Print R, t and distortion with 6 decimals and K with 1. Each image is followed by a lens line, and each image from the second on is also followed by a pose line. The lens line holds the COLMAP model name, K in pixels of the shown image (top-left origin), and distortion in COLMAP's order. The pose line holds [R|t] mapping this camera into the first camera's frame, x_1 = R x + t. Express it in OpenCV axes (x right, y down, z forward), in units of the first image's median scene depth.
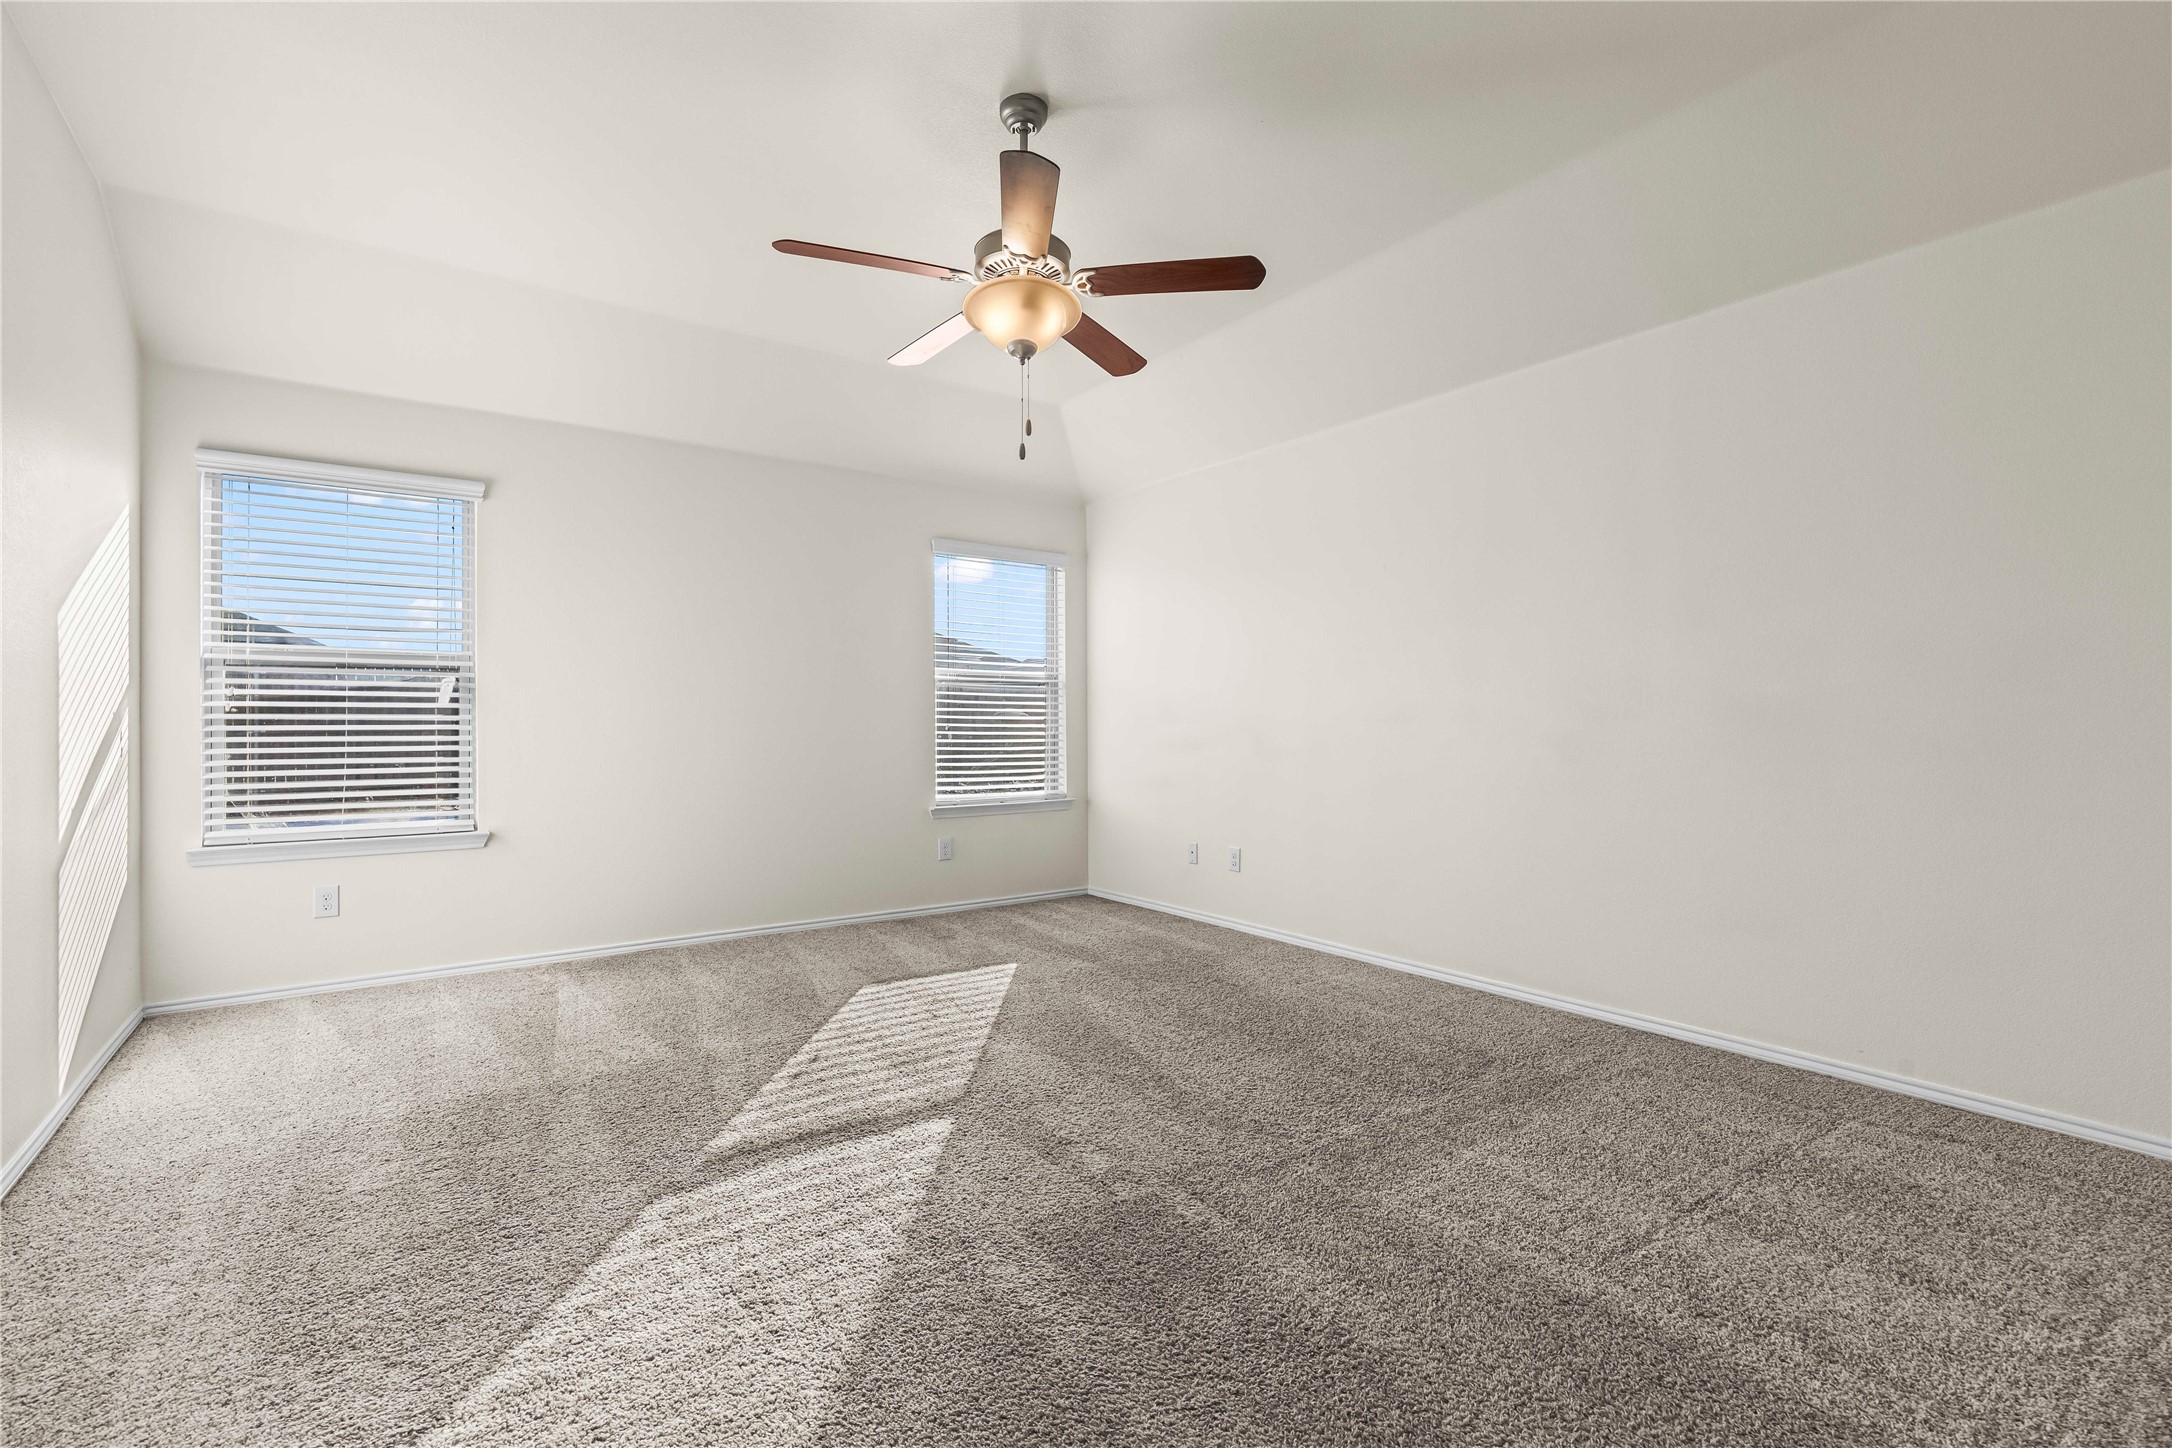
lens RADIAL K [[980.0, 0, 1079.4], [0, 980.0, 729.0], [0, 0, 1]] dist [0.008602, -0.000208]
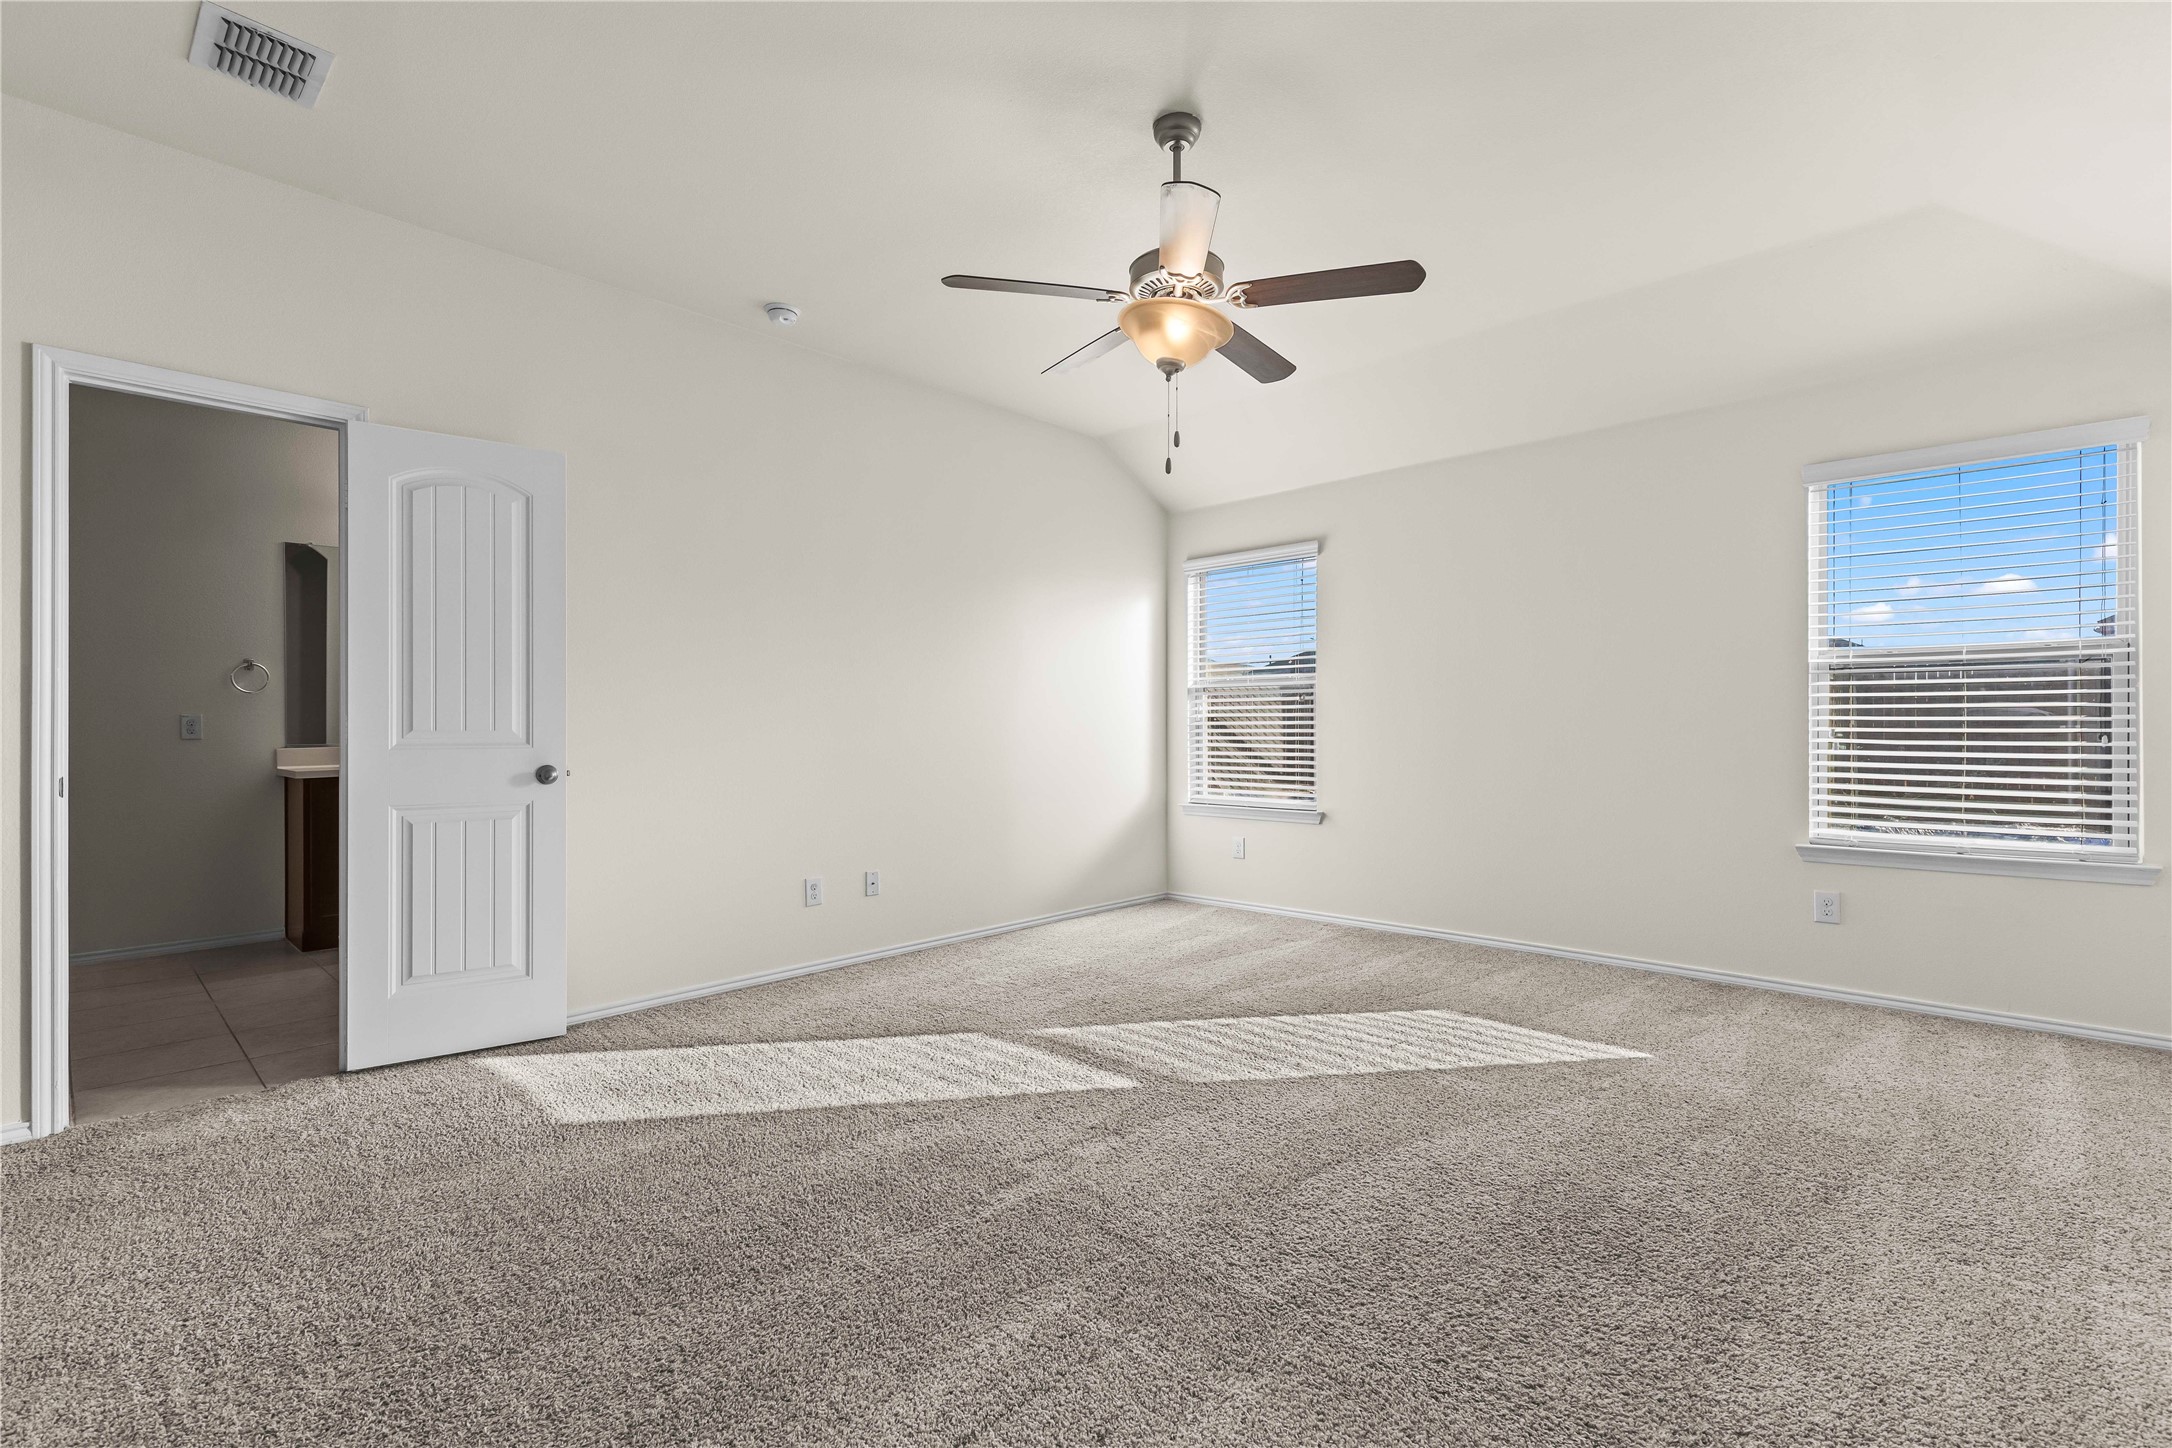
lens RADIAL K [[980.0, 0, 1079.4], [0, 980.0, 729.0], [0, 0, 1]] dist [0.008602, -0.000208]
pose [[0.187347, 0.001980, -0.982292, 0.732958], [-0.004180, 0.999991, 0.001219, -0.005424], [0.982285, 0.003877, 0.187354, 0.560210]]
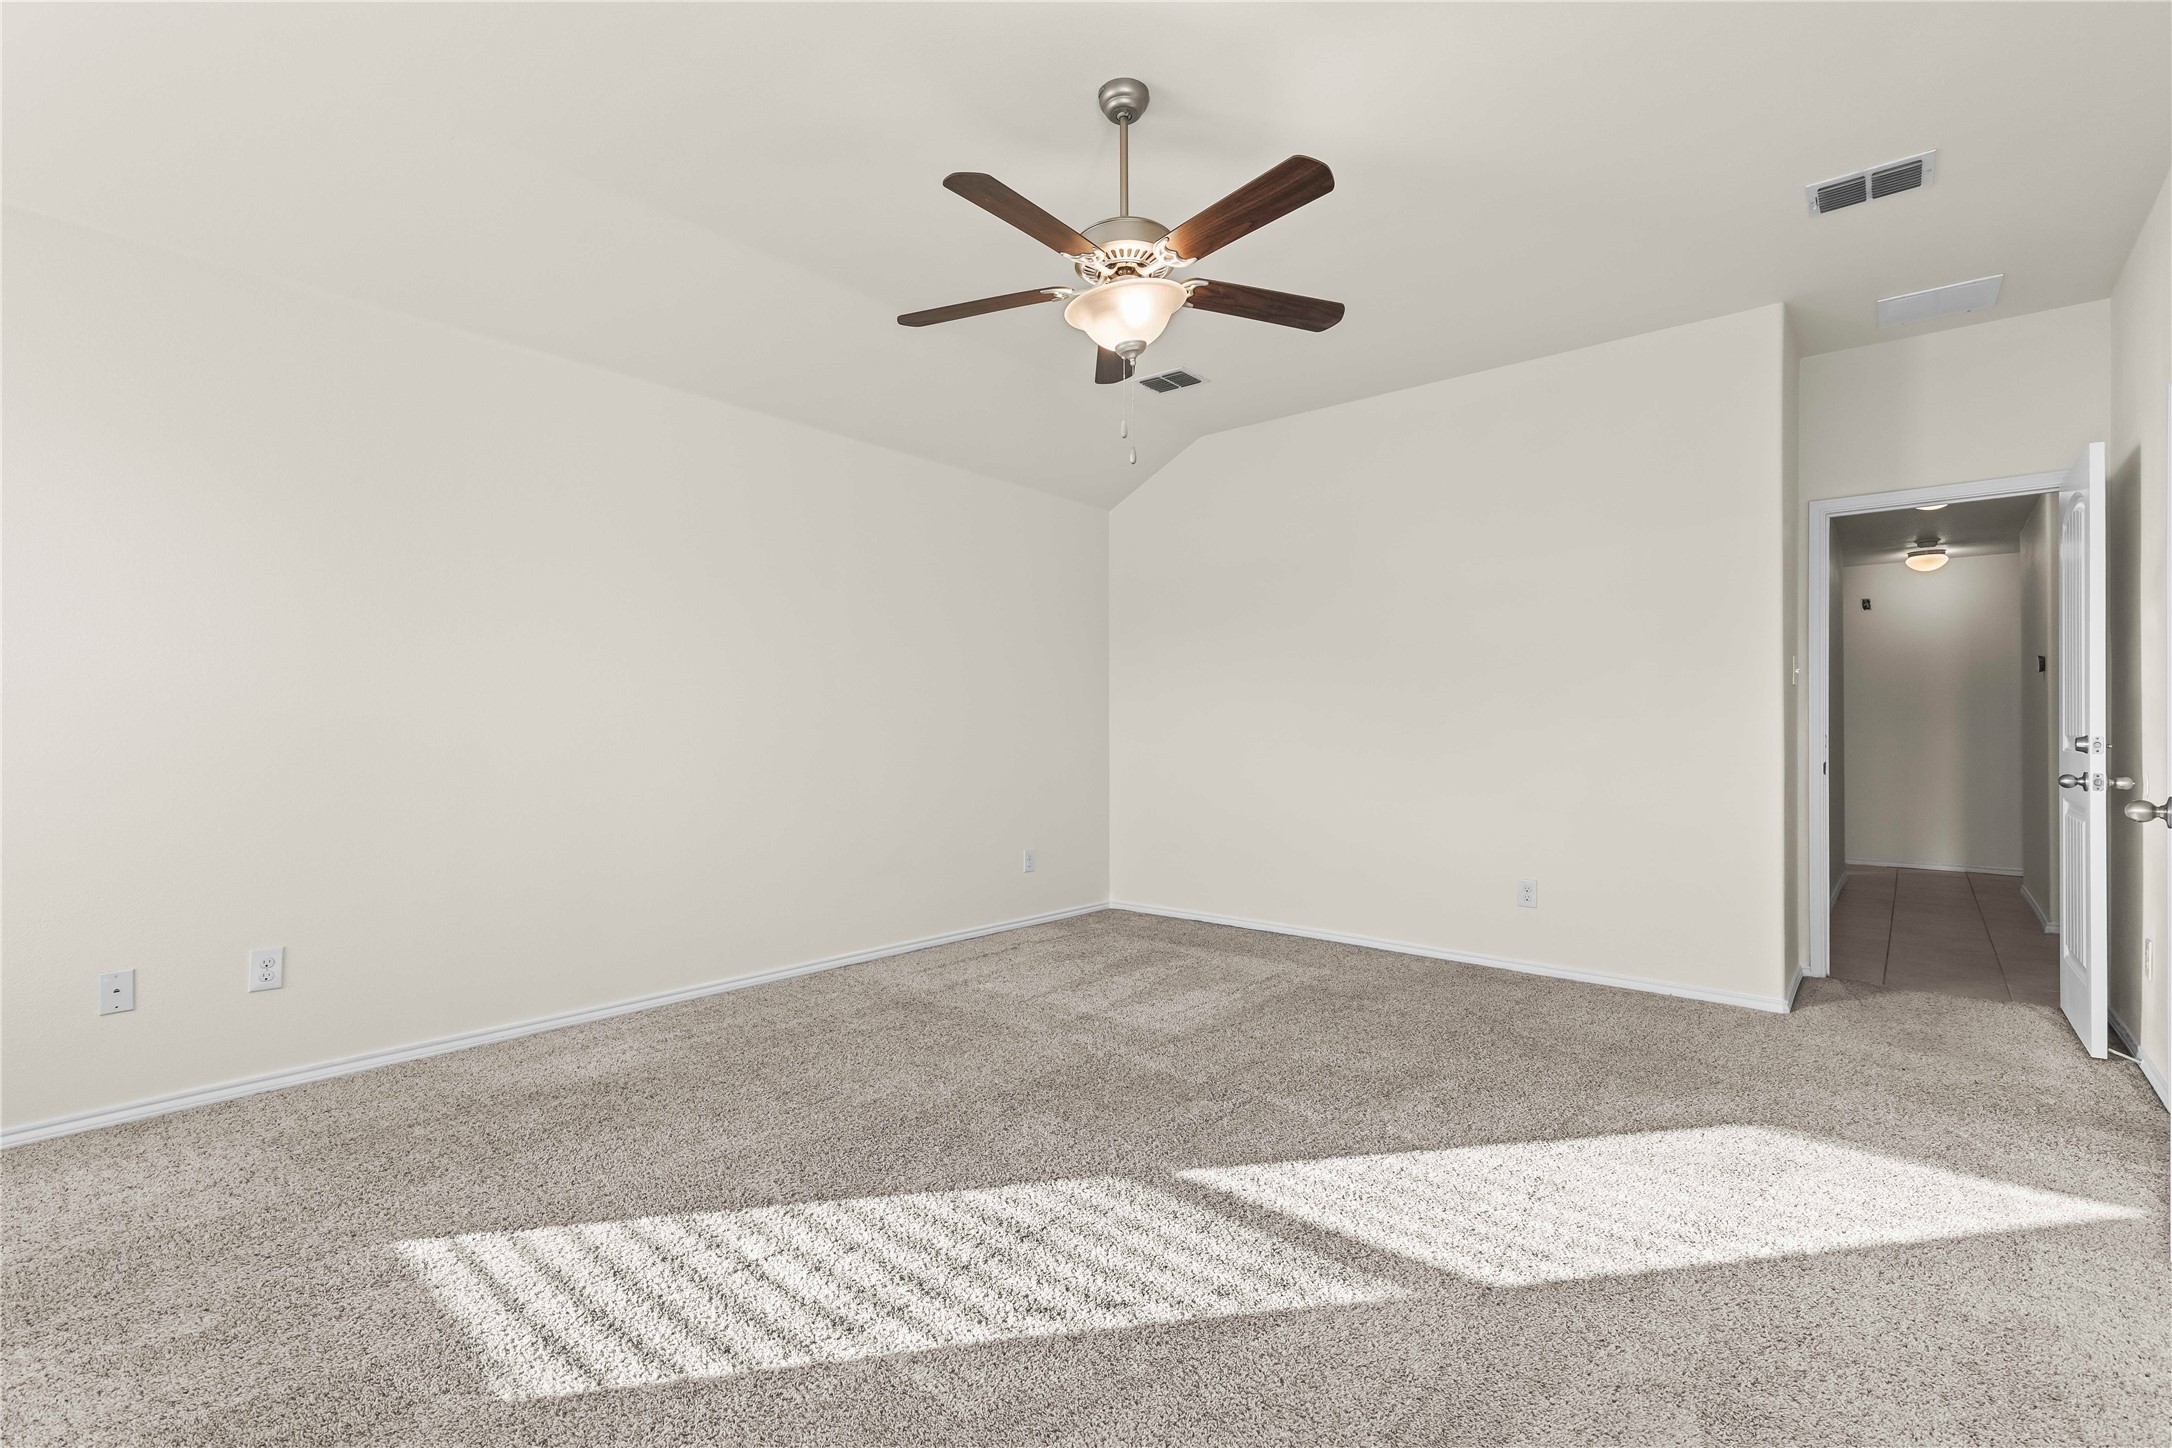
lens RADIAL K [[1003.2, 0, 1083.0], [0, 1003.2, 732.9], [0, 0, 1]] dist [0.018118, -0.000097]
pose [[-0.230022, -0.003150, 0.973180, -0.783895], [0.002768, 0.999989, 0.003891, -0.008971], [-0.973181, 0.003589, -0.230011, 1.004575]]
